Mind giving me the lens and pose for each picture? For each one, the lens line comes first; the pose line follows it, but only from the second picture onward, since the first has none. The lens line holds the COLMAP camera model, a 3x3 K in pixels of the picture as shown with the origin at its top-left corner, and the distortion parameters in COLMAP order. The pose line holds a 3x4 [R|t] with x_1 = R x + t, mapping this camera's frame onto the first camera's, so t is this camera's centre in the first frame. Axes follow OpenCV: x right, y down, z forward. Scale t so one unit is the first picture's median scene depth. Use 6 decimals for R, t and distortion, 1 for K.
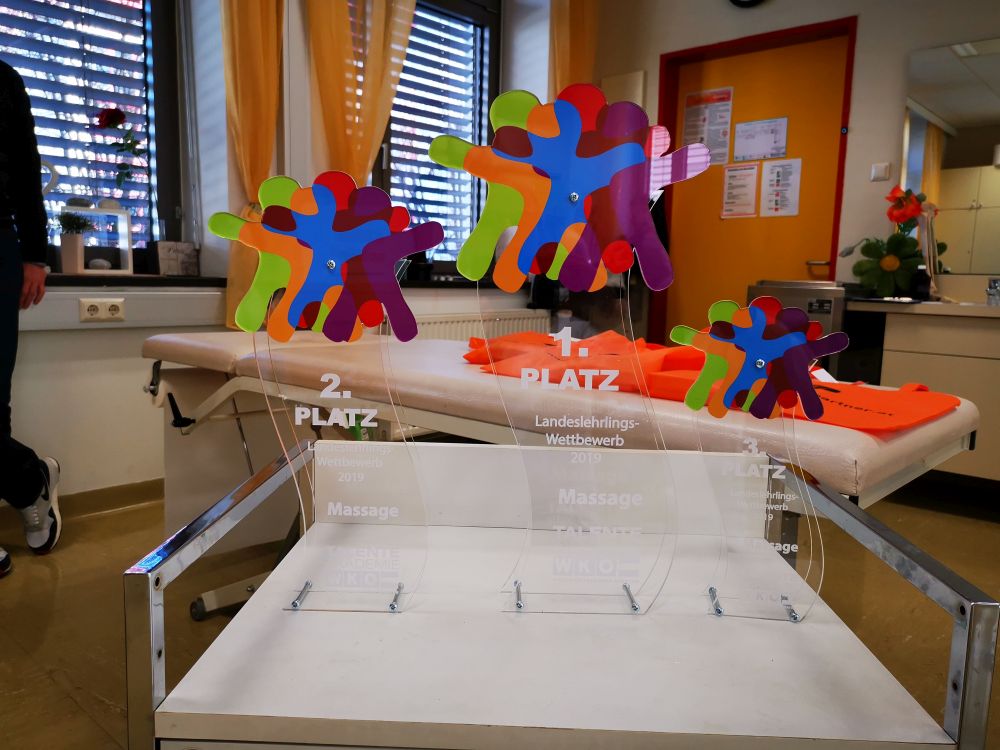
lens RADIAL K [[785.0, 0, 500.0], [0, 785.0, 369.0], [0, 0, 1]] dist [0.054120, -0.048592]
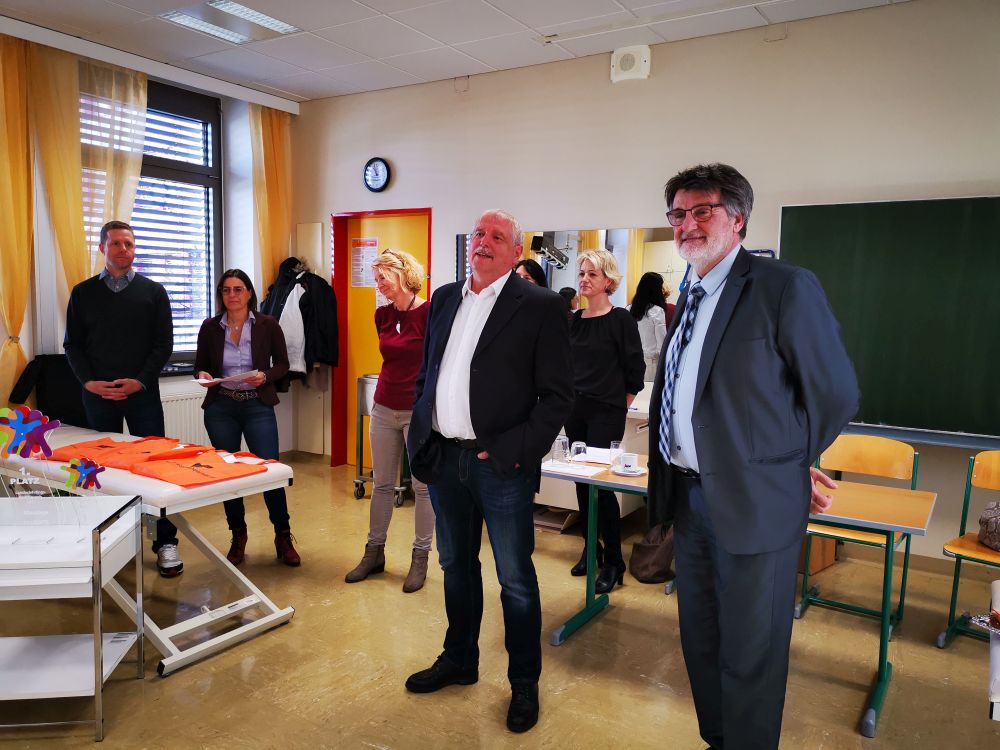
lens RADIAL K [[785.0, 0, 498.1], [0, 785.0, 374.8], [0, 0, 1]] dist [0.054120, -0.048592]
pose [[0.983617, -0.019749, 0.179186, 0.328918], [0.025376, 0.999252, -0.029165, -0.066727], [-0.178476, 0.033235, 0.983383, -0.643027]]
